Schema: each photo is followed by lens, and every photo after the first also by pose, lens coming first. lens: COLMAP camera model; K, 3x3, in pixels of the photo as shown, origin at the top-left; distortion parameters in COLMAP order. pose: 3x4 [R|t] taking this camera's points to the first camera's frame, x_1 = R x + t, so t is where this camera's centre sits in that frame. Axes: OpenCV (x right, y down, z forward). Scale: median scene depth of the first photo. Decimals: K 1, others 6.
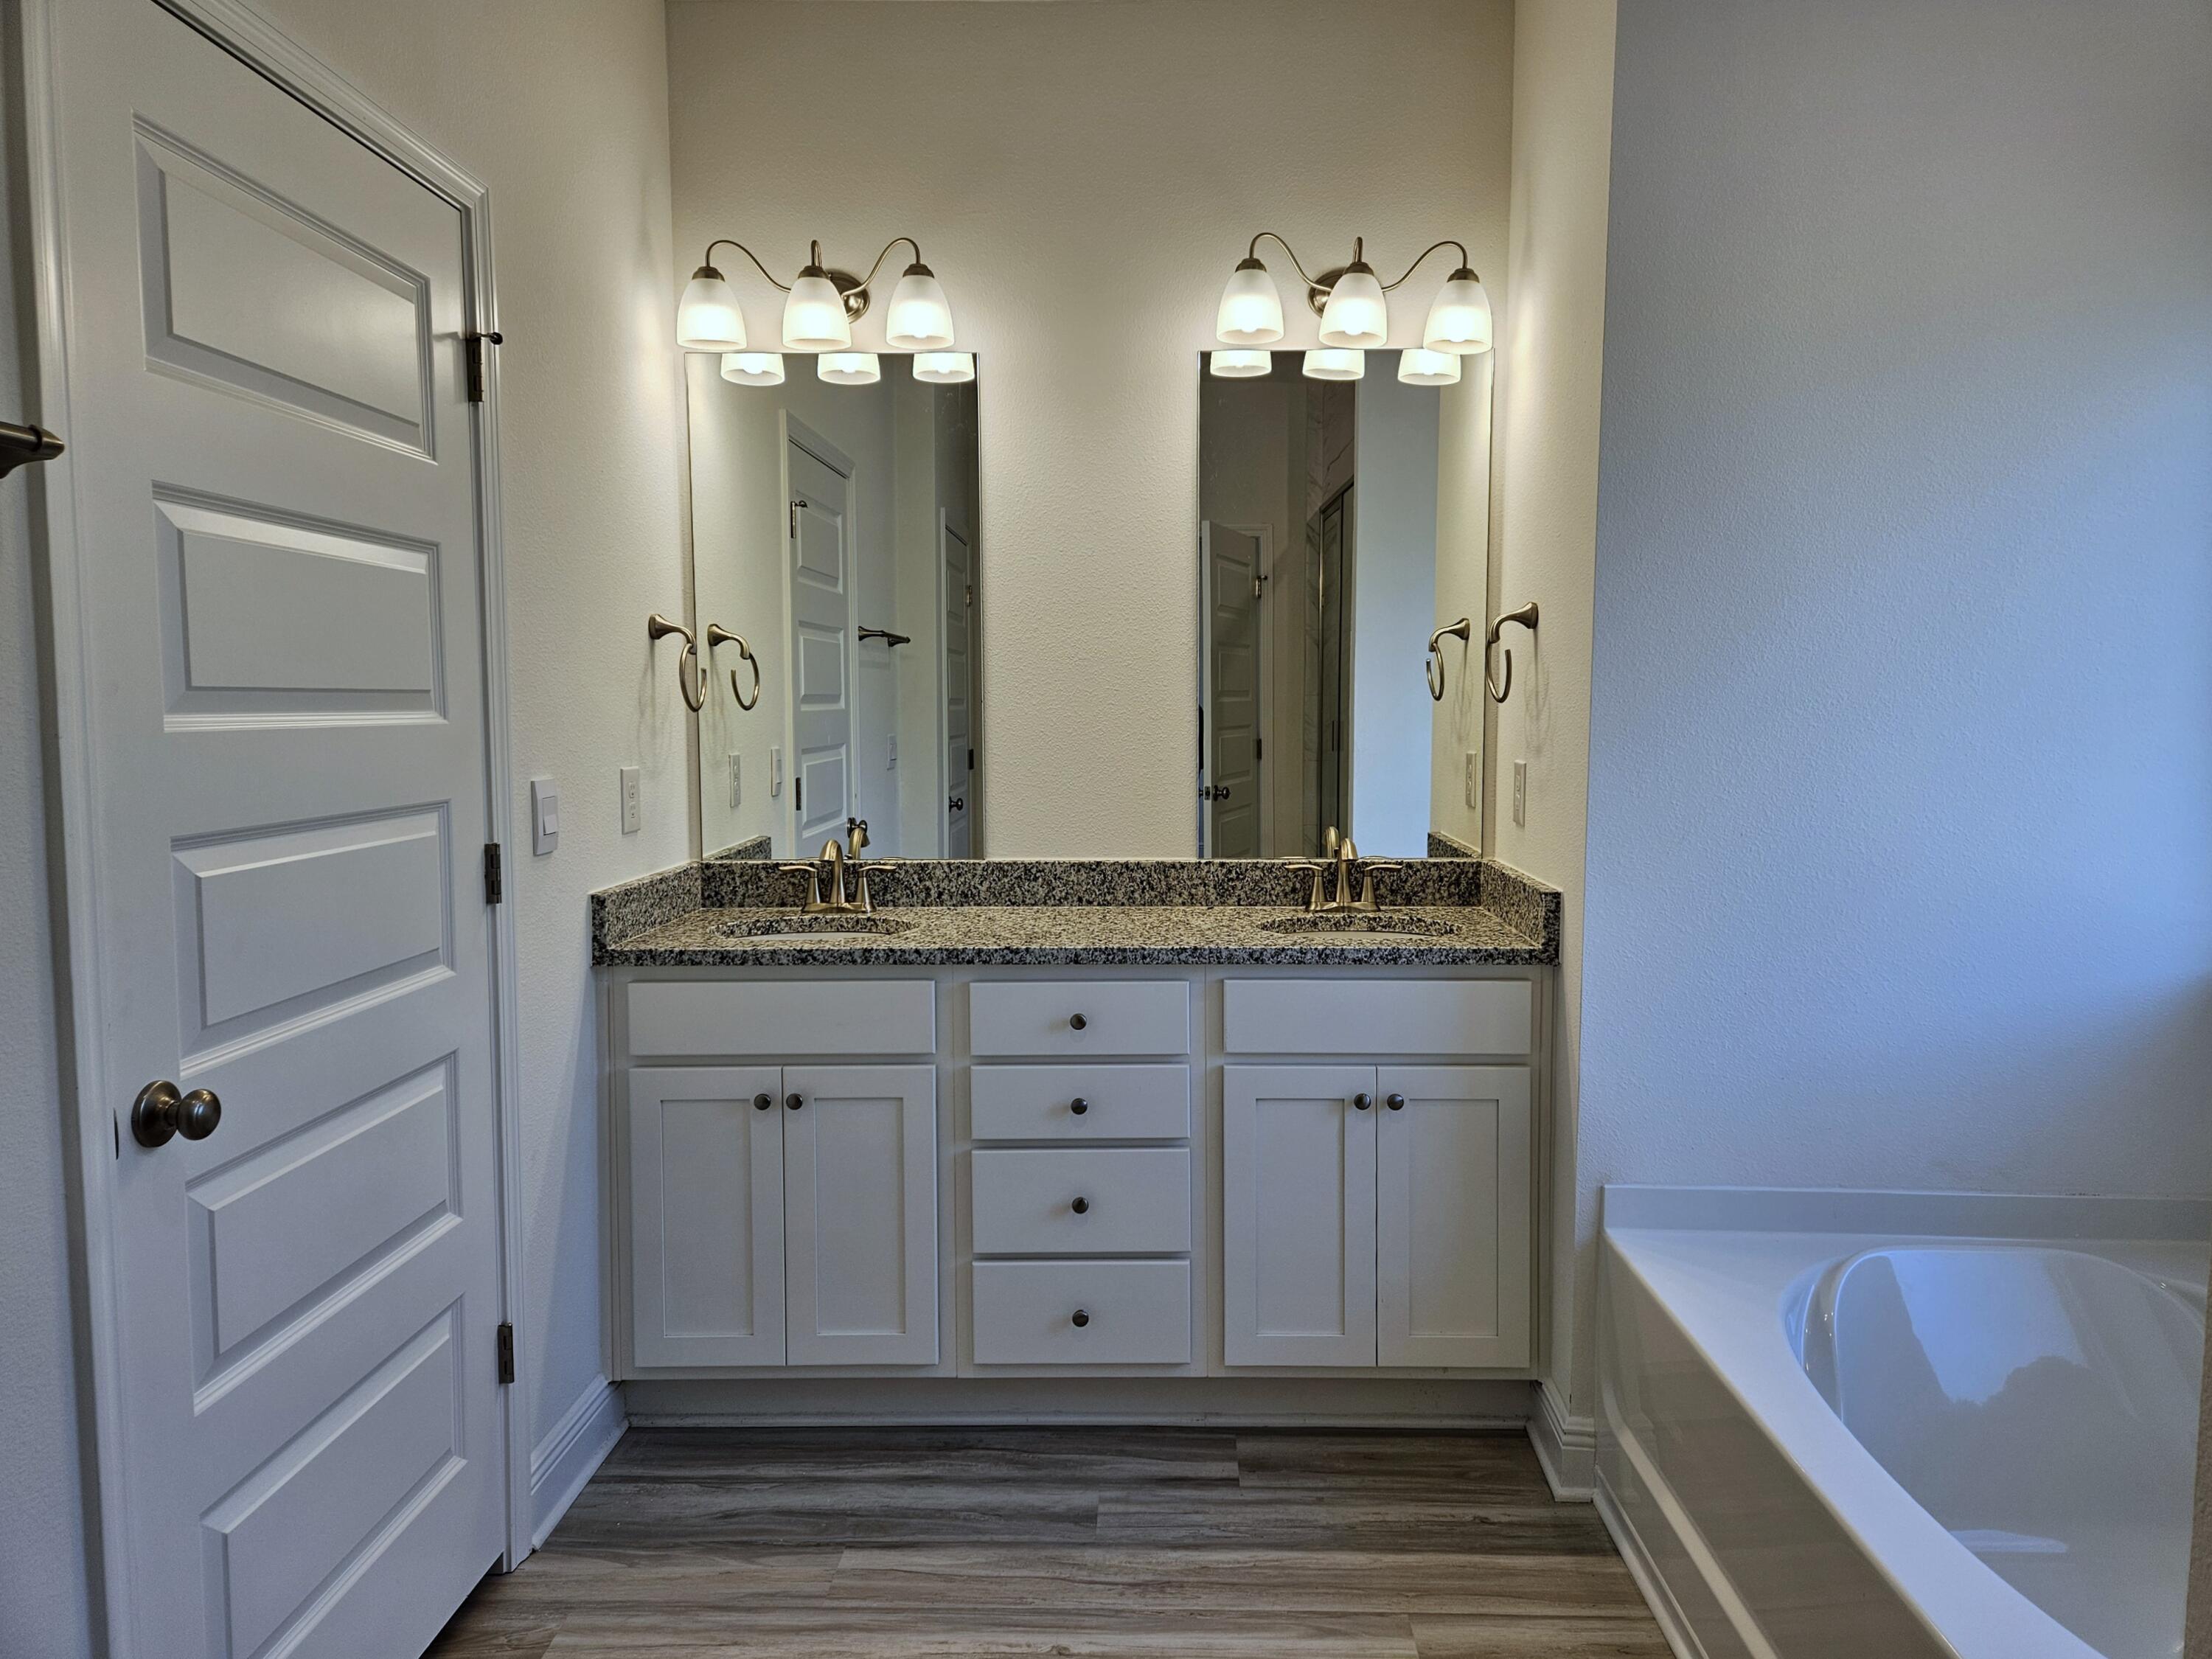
lens RADIAL K [[1464.9, 0, 1073.4], [0, 1464.9, 813.5], [0, 0, 1]] dist [0.090627, -0.075746]
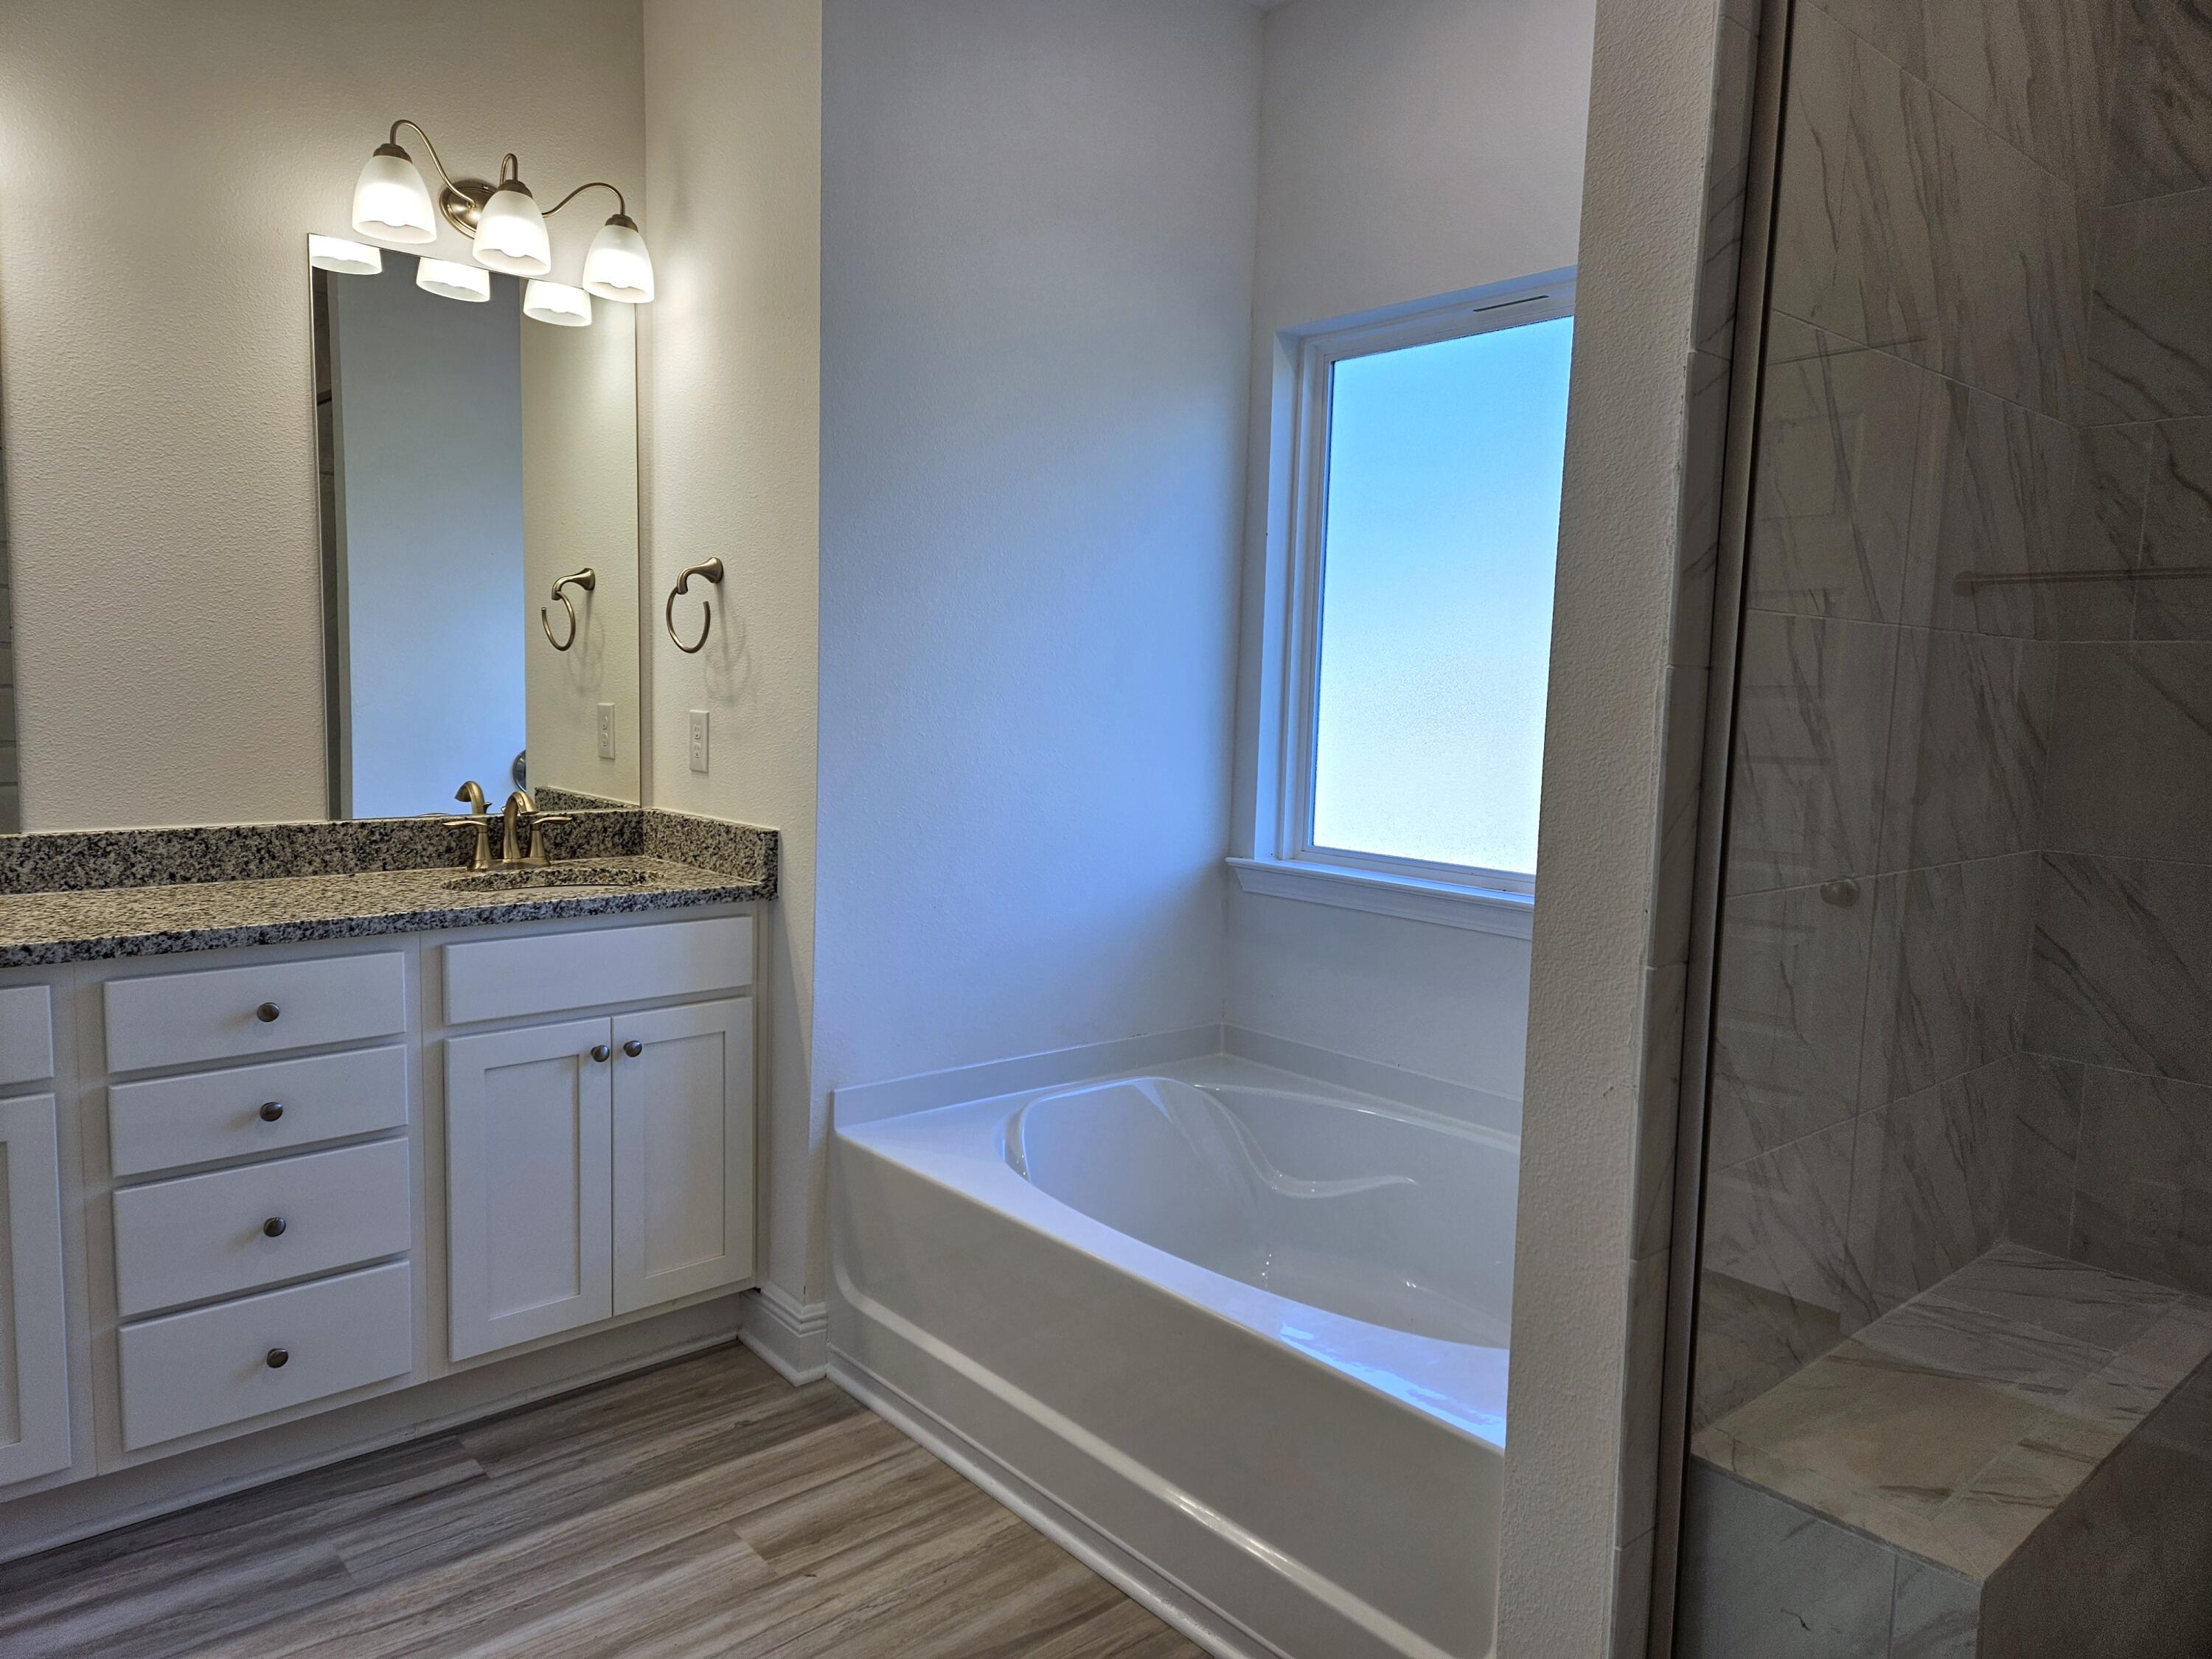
lens RADIAL K [[1464.9, 0, 1073.4], [0, 1464.9, 813.5], [0, 0, 1]] dist [0.090627, -0.075746]
pose [[0.753644, -0.038941, 0.656129, -0.206306], [0.023858, 0.999206, 0.031898, 0.011432], [-0.656850, -0.008386, 0.753975, 0.049737]]
